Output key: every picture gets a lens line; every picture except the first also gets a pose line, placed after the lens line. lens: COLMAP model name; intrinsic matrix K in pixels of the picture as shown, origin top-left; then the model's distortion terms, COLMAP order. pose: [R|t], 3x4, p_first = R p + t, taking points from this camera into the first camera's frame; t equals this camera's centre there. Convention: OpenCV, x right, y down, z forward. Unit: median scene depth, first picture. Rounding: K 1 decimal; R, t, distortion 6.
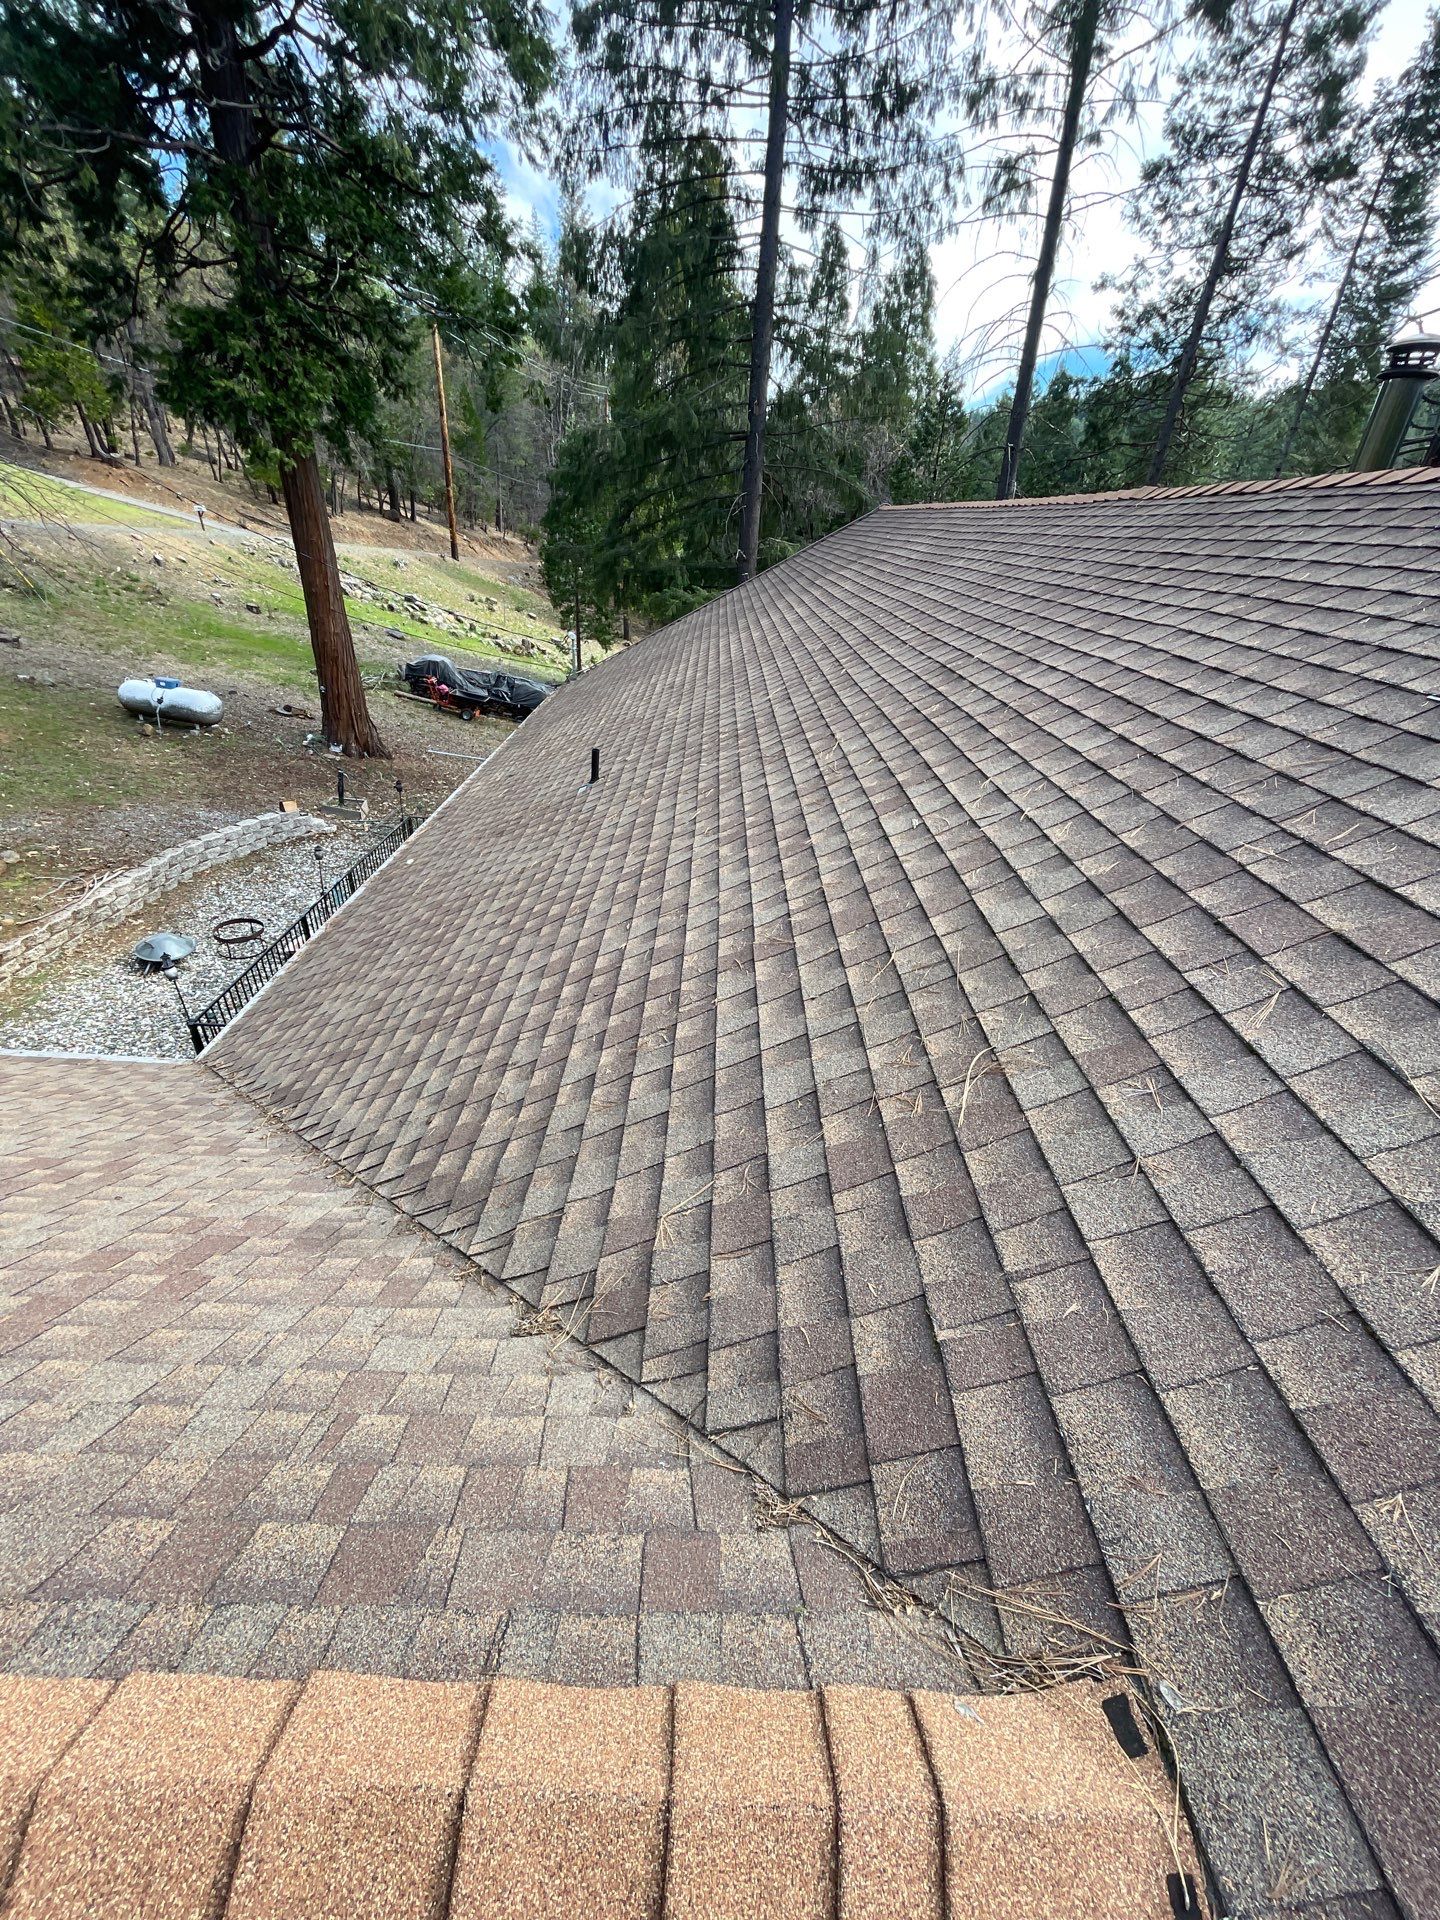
lens RADIAL K [[769.0, 0, 724.1], [0, 769.0, 962.3], [0, 0, 1]] dist [-0.003916, 0.000467]
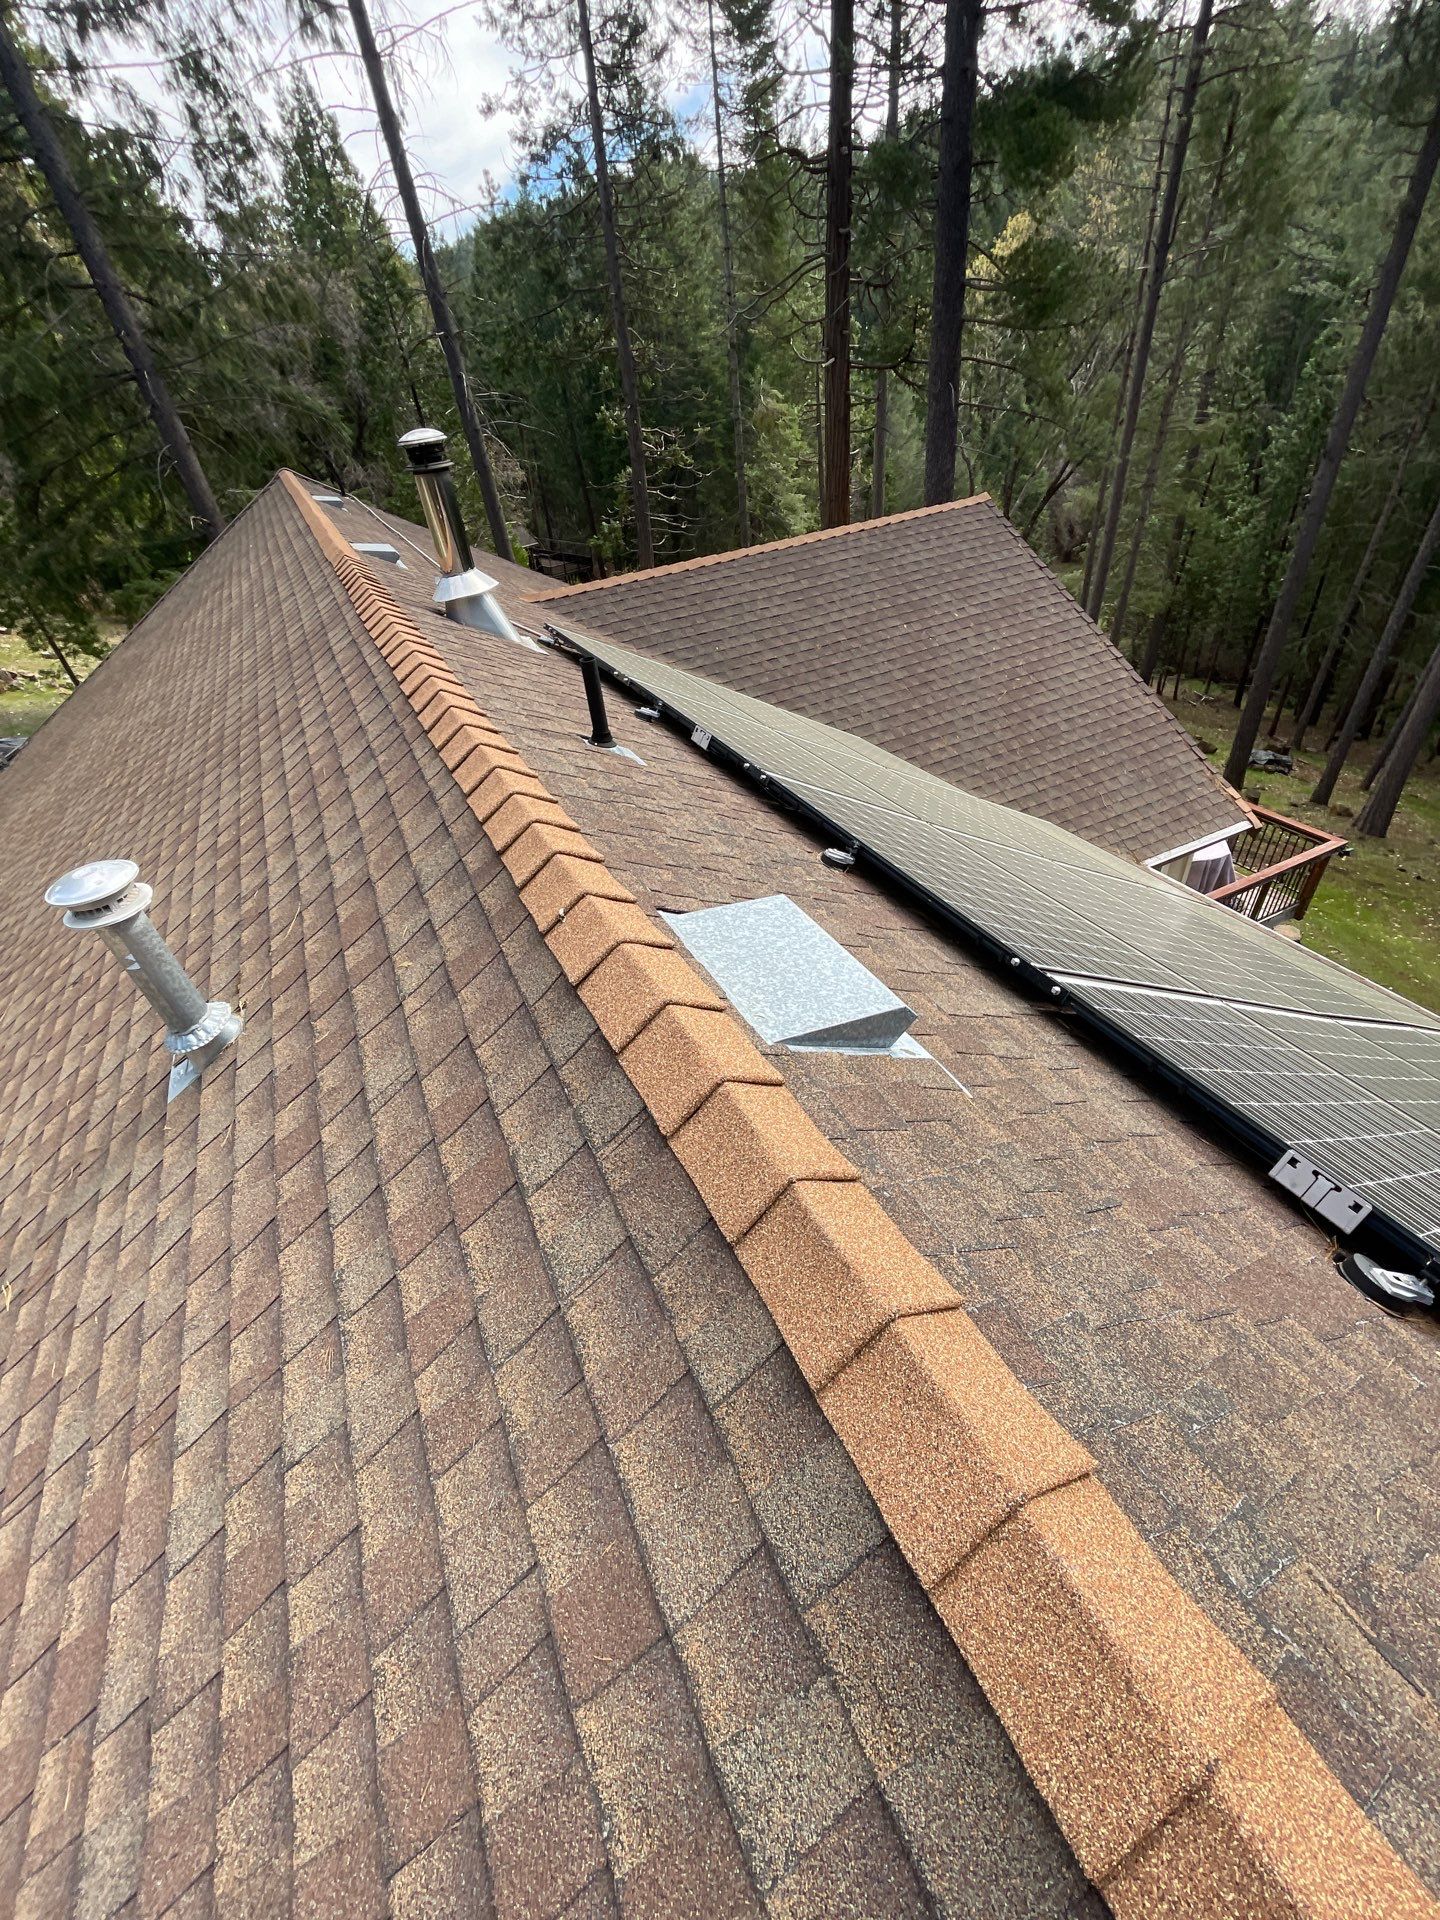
lens RADIAL K [[769.0, 0, 722.8], [0, 769.0, 960.8], [0, 0, 1]] dist [-0.003916, 0.000467]
pose [[0.880910, -0.396103, 0.259038, 0.116999], [0.355920, 0.915190, 0.189072, -0.032920], [-0.311961, -0.074359, 0.947181, -0.030243]]
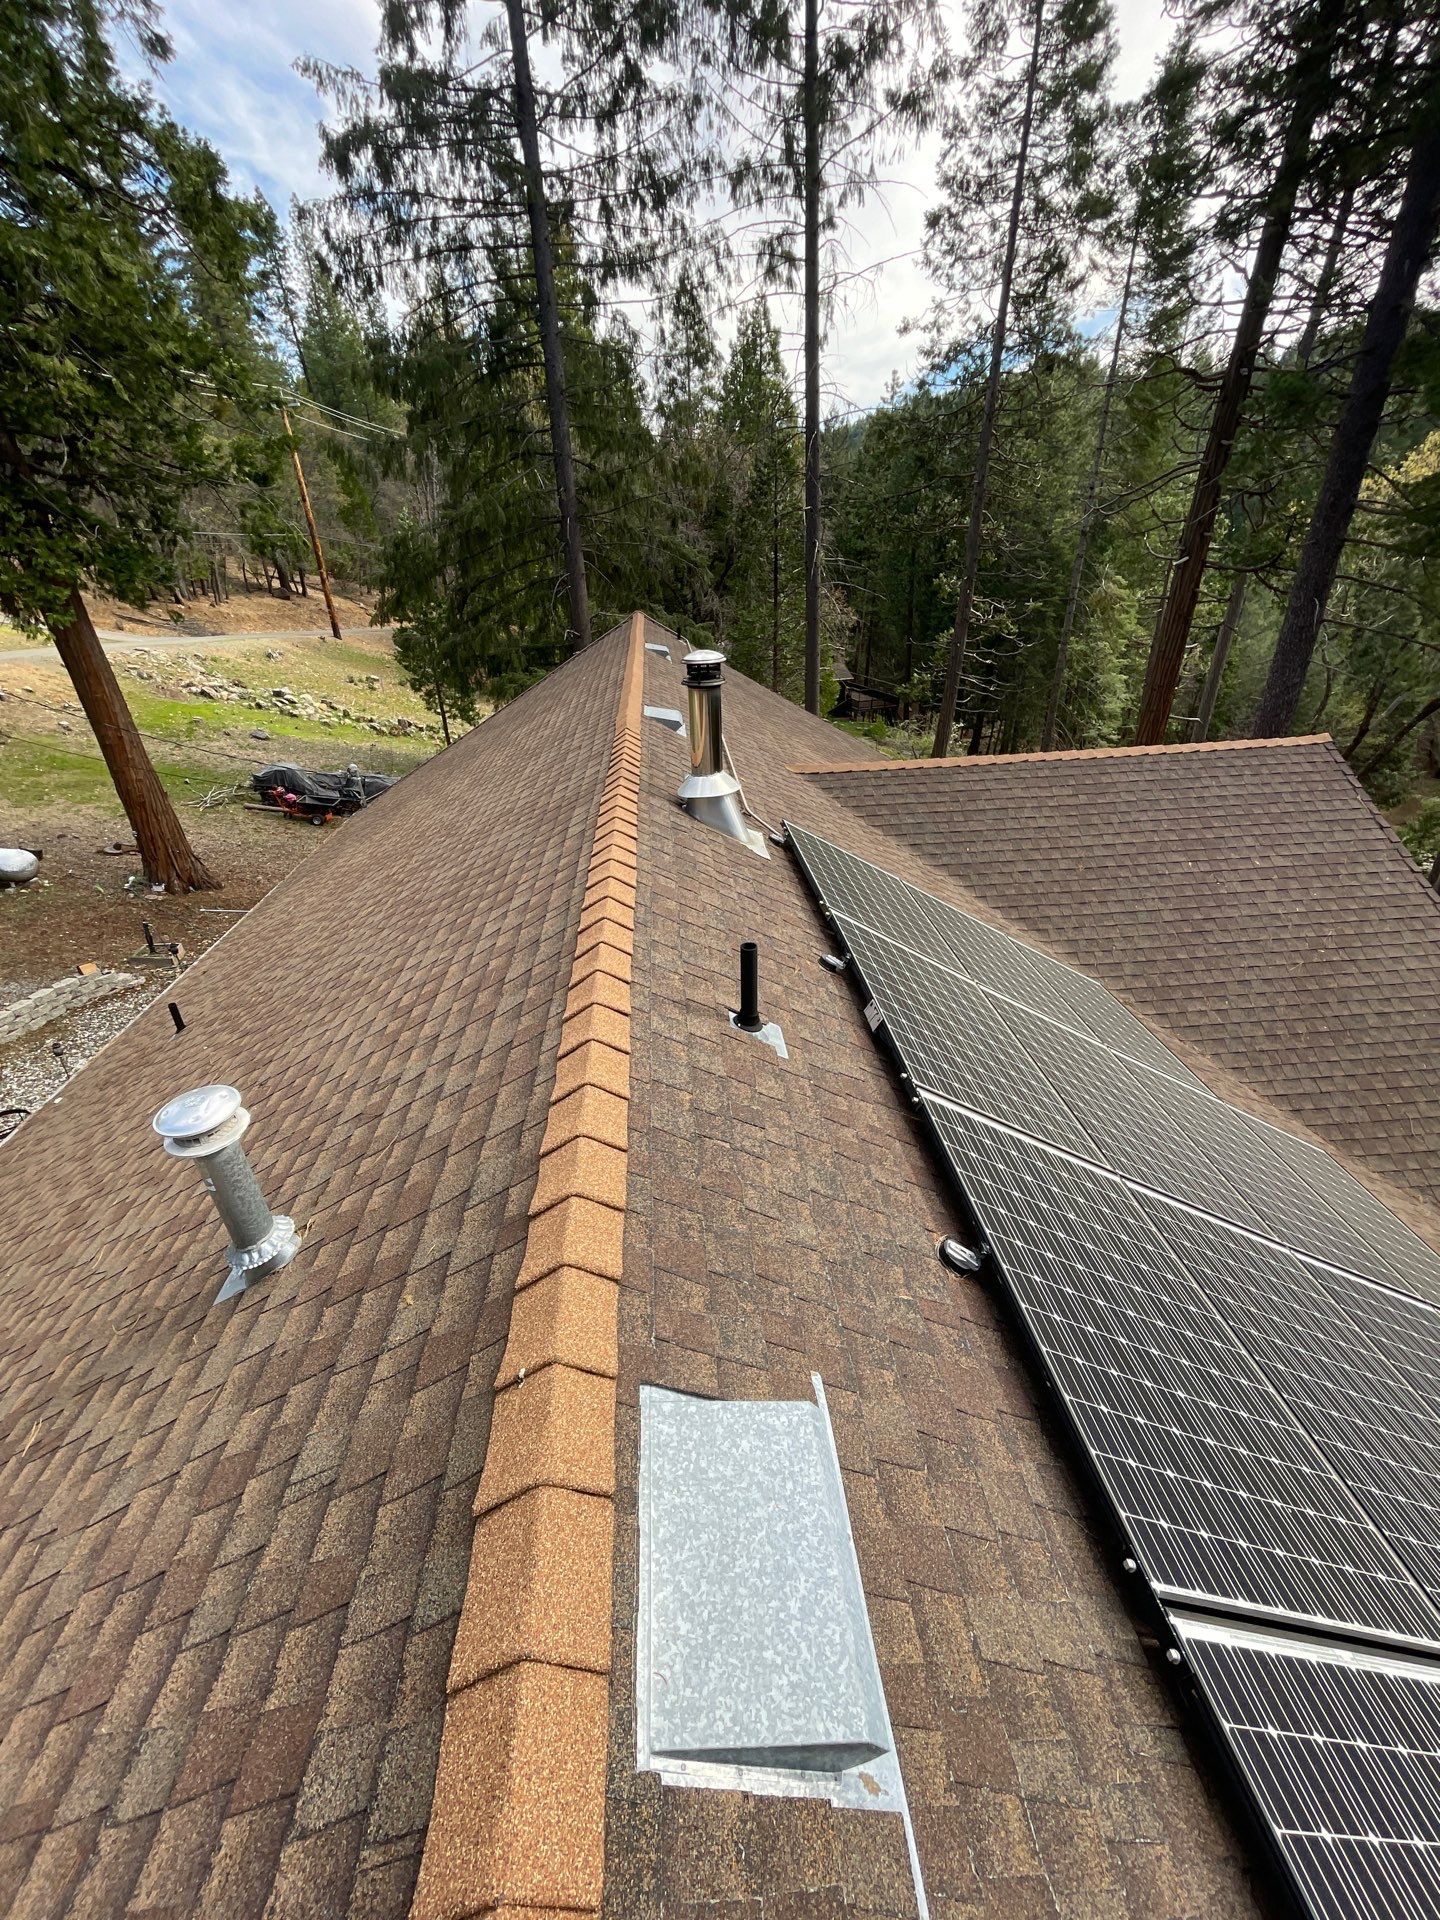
lens RADIAL K [[769.0, 0, 728.4], [0, 769.0, 960.9], [0, 0, 1]] dist [-0.003916, 0.000467]
pose [[0.992239, -0.120516, 0.030605, 0.140002], [0.120976, 0.992562, -0.013649, -0.056095], [-0.028733, 0.017245, 0.999438, -0.020494]]
